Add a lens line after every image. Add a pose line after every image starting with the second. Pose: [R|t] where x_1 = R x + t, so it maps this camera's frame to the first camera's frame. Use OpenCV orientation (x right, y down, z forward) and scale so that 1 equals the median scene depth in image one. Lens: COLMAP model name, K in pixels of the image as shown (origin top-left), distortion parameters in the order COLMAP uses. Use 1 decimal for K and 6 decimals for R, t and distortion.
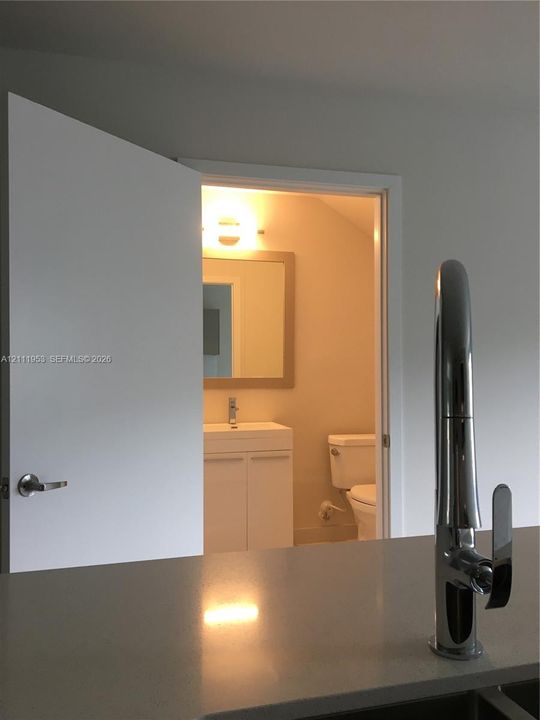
lens RADIAL K [[618.4, 0, 269.6], [0, 618.4, 359.3], [0, 0, 1]] dist [0.034913, -0.003239]
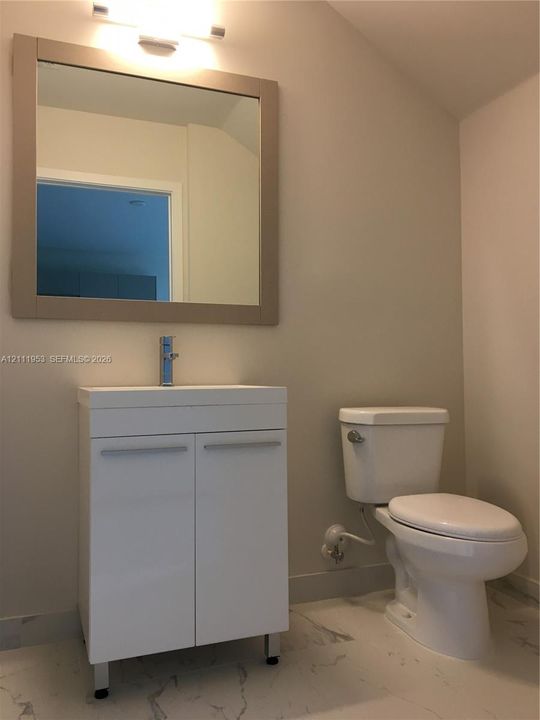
lens RADIAL K [[618.4, 0, 270.7], [0, 618.4, 361.2], [0, 0, 1]] dist [0.034913, -0.003239]
pose [[0.995874, -0.004417, 0.090637, -0.018701], [0.005651, 0.999895, -0.013356, 0.088747], [-0.090569, 0.013813, 0.995794, 0.453129]]
